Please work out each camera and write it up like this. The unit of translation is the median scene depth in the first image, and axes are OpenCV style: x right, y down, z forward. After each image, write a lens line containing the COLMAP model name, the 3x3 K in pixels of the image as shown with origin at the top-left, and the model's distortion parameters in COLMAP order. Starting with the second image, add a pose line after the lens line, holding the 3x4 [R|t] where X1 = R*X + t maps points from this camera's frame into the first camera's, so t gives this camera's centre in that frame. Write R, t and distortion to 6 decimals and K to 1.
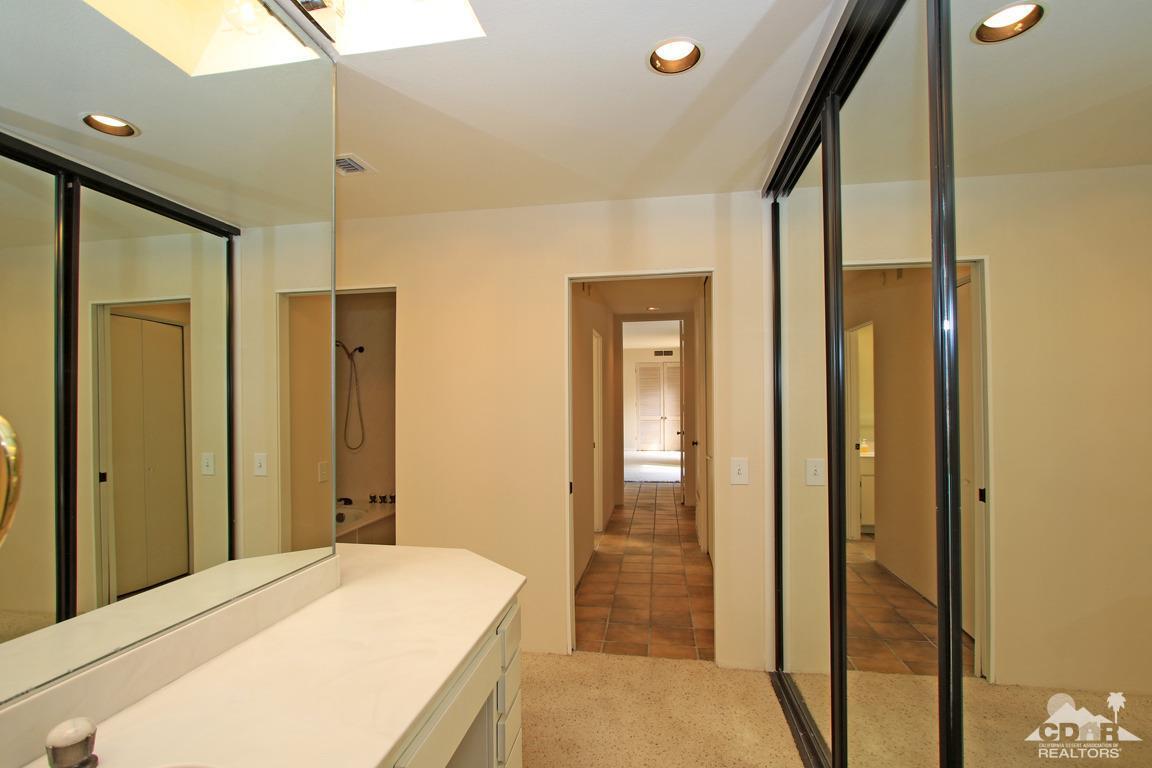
lens RADIAL K [[550.8, 0, 564.6], [0, 550.8, 391.9], [0, 0, 1]] dist [-0.021856, 0.007659]
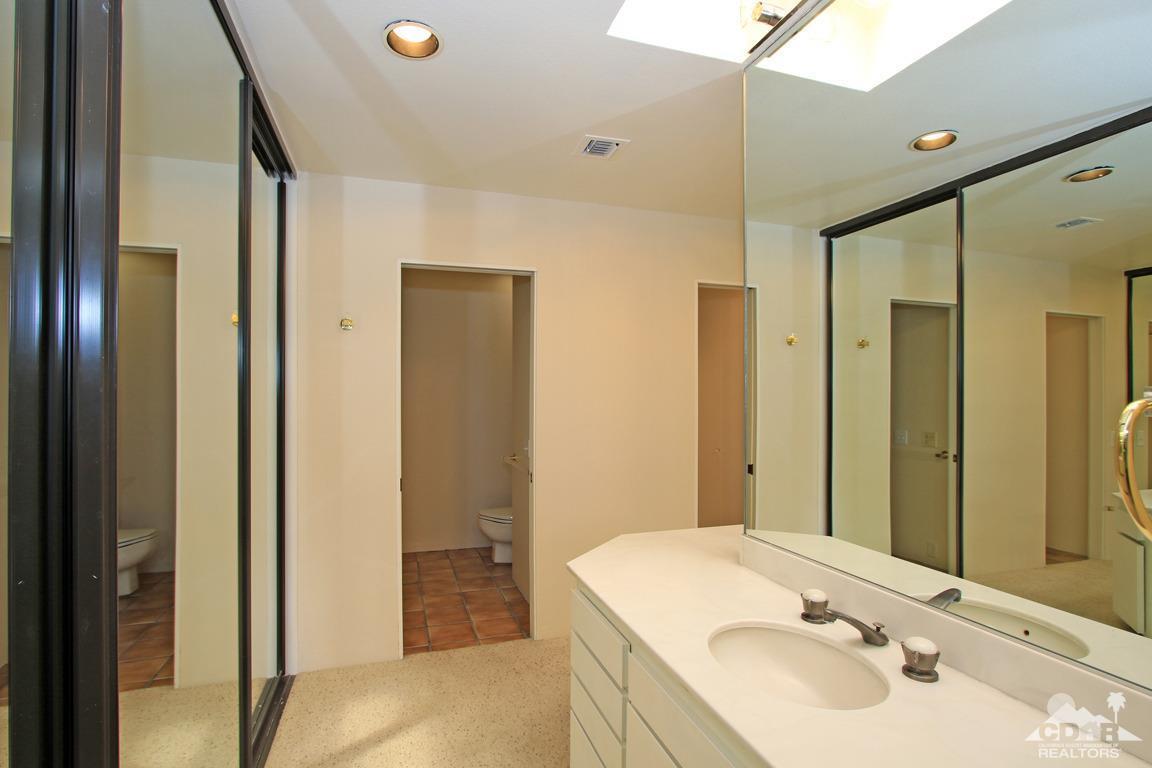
lens RADIAL K [[550.8, 0, 564.6], [0, 550.8, 391.9], [0, 0, 1]] dist [-0.021856, 0.007659]
pose [[0.887469, 0.012723, 0.460691, -0.179384], [-0.017965, 0.999814, 0.006995, 0.002676], [-0.460517, -0.014484, 0.887533, 0.032009]]
